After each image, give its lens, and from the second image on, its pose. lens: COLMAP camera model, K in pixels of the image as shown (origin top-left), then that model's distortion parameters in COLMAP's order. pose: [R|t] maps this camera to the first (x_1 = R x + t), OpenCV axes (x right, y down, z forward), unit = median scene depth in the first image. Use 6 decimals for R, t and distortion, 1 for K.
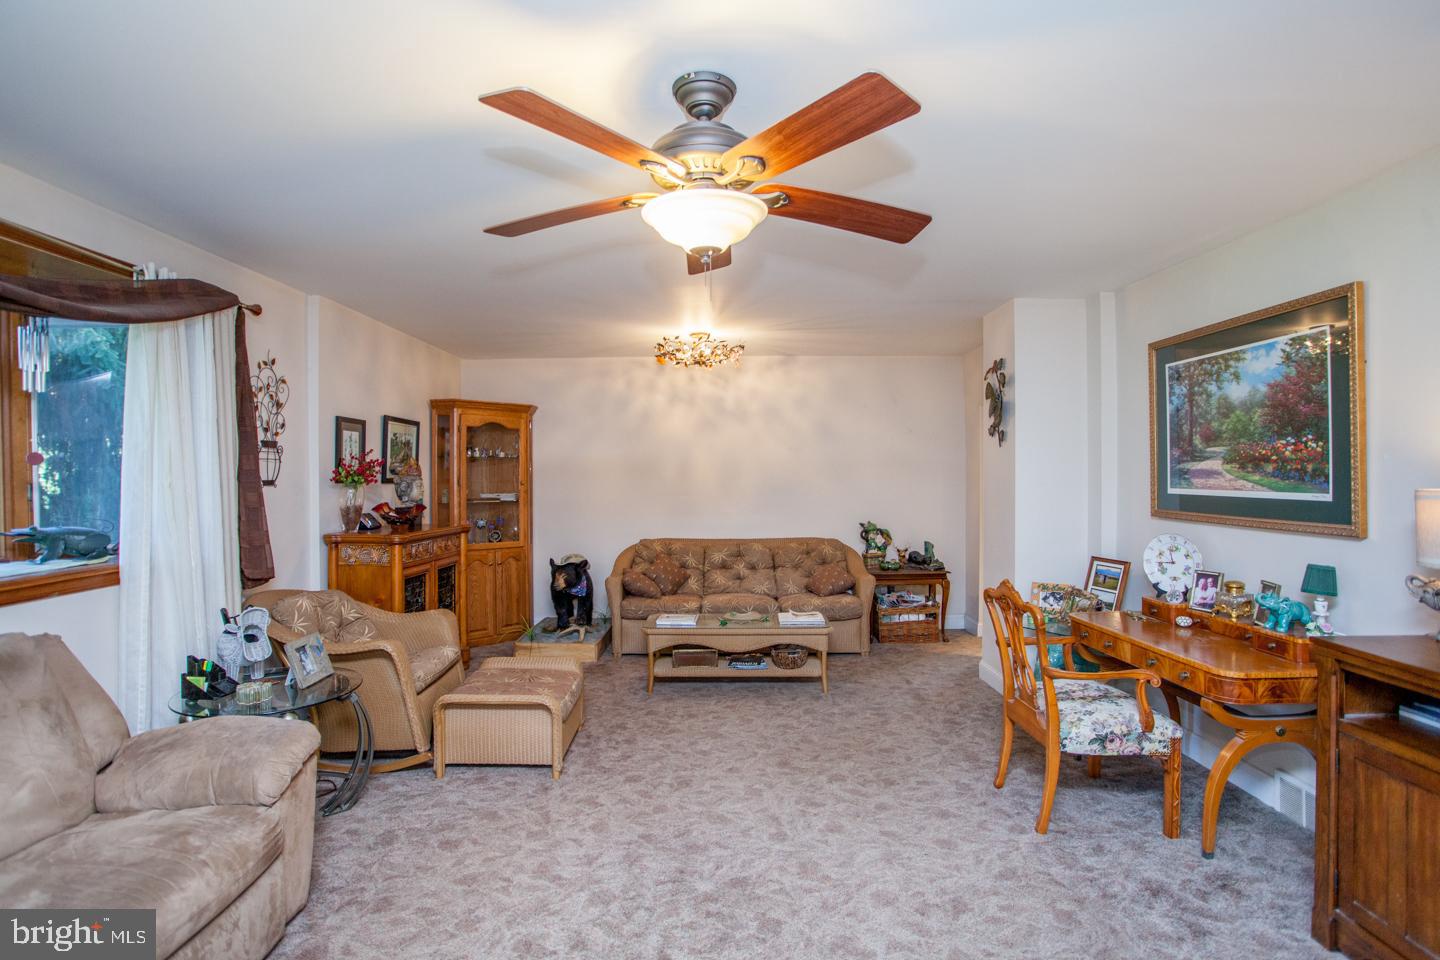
lens RADIAL K [[713.5, 0, 716.9], [0, 713.5, 480.1], [0, 0, 1]] dist [-0.081524, 0.035420]
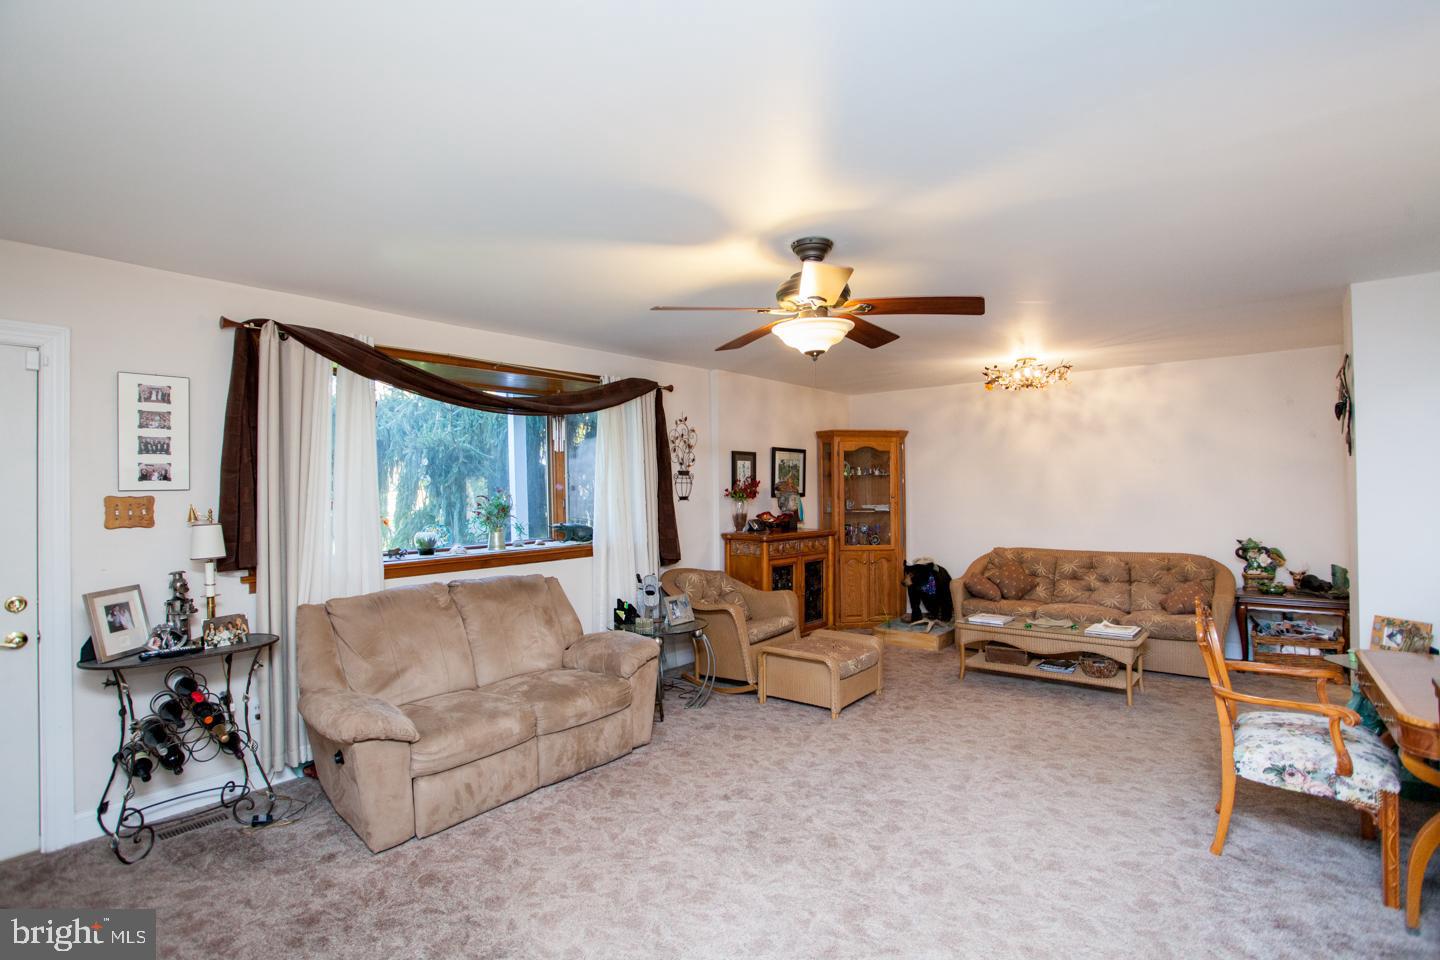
lens RADIAL K [[698.7, 0, 716.8], [0, 698.7, 482.4], [0, 0, 1]] dist [-0.072587, 0.030415]
pose [[0.773948, -0.012112, -0.633134, 0.390309], [0.006606, 0.999917, -0.011053, -0.013251], [0.633215, 0.004373, 0.773964, -0.150878]]
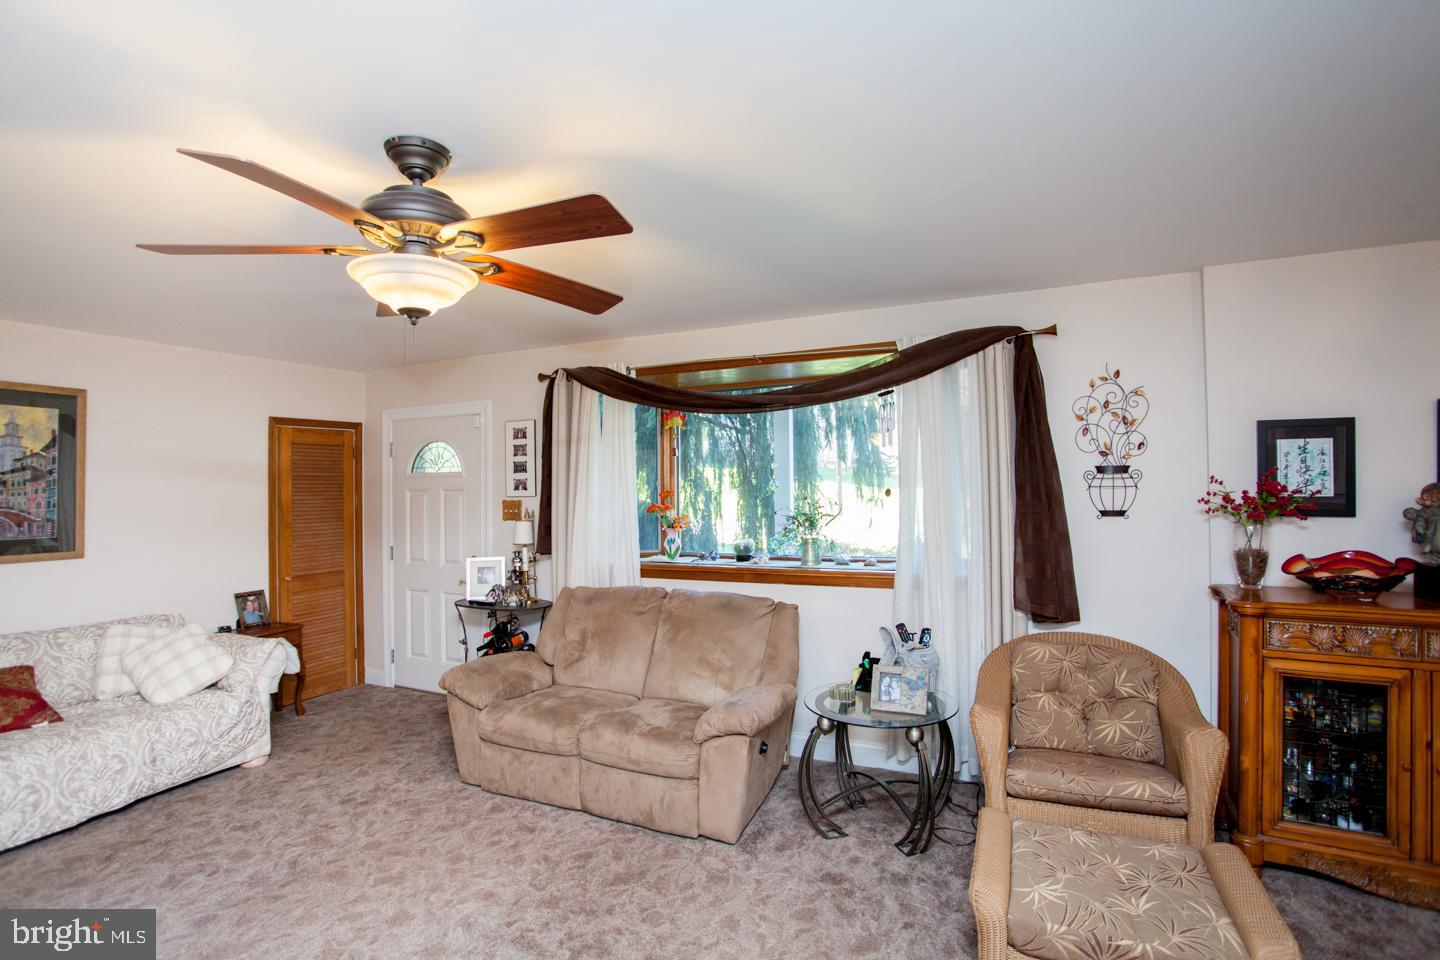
lens RADIAL K [[697.4, 0, 716.8], [0, 697.4, 480.8], [0, 0, 1]] dist [-0.081837, 0.036192]
pose [[-0.428720, -0.000132, -0.903437, 0.346875], [0.008018, 0.999960, -0.003952, -0.037954], [0.903402, -0.008938, -0.428702, 0.916923]]
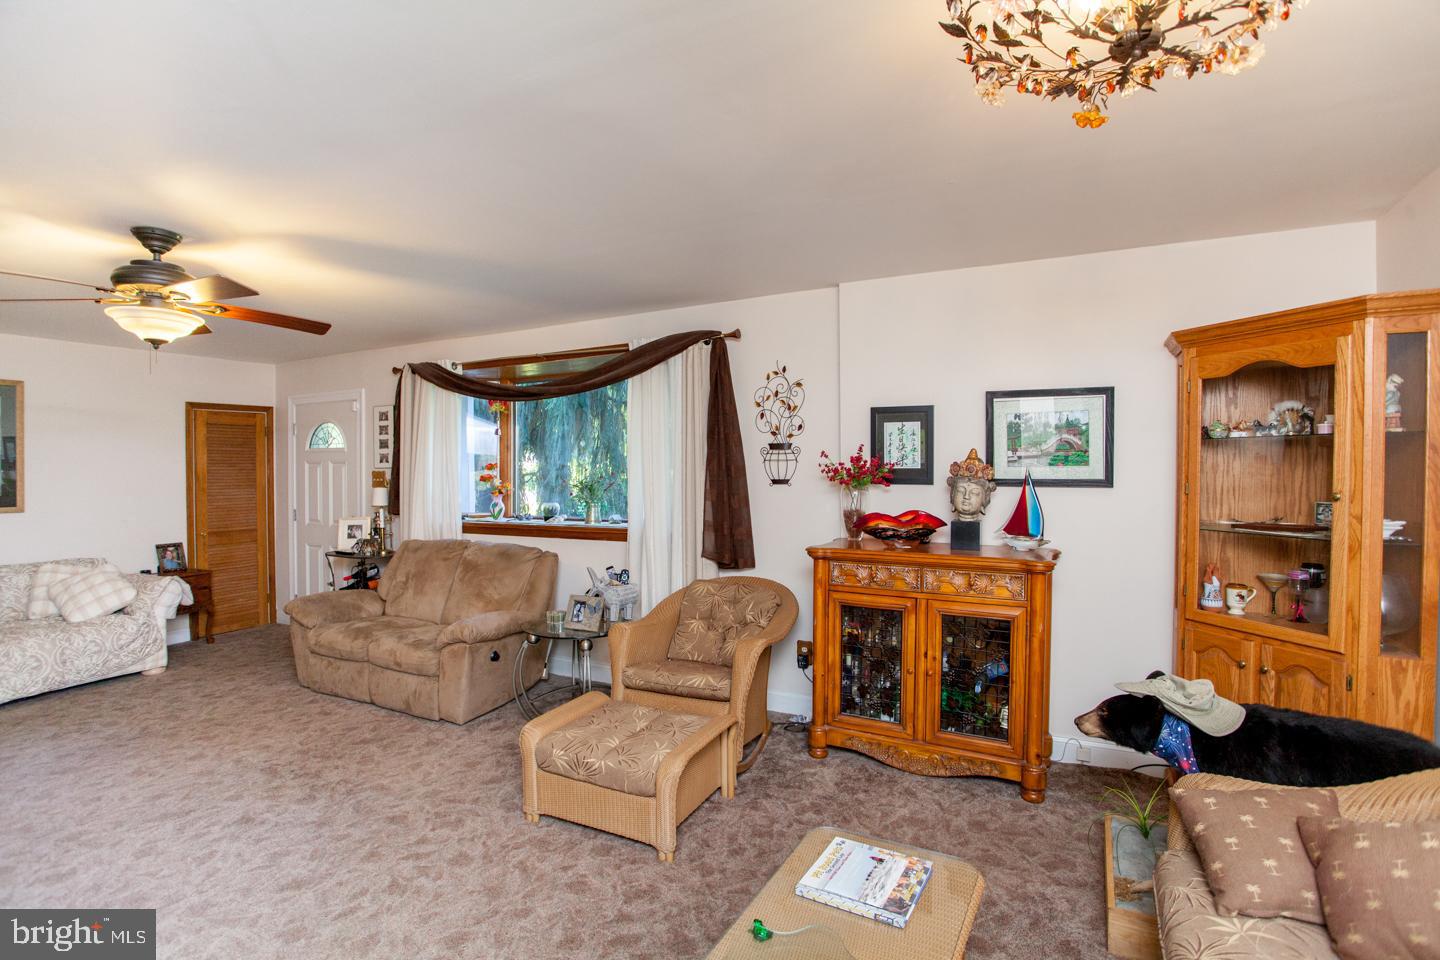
lens RADIAL K [[698.7, 0, 716.8], [0, 698.7, 482.4], [0, 0, 1]] dist [-0.072587, 0.030415]
pose [[-0.463302, 0.022894, -0.885905, 0.373763], [0.000895, 0.999678, 0.025366, -0.022976], [0.886200, 0.010959, -0.463173, 1.419521]]
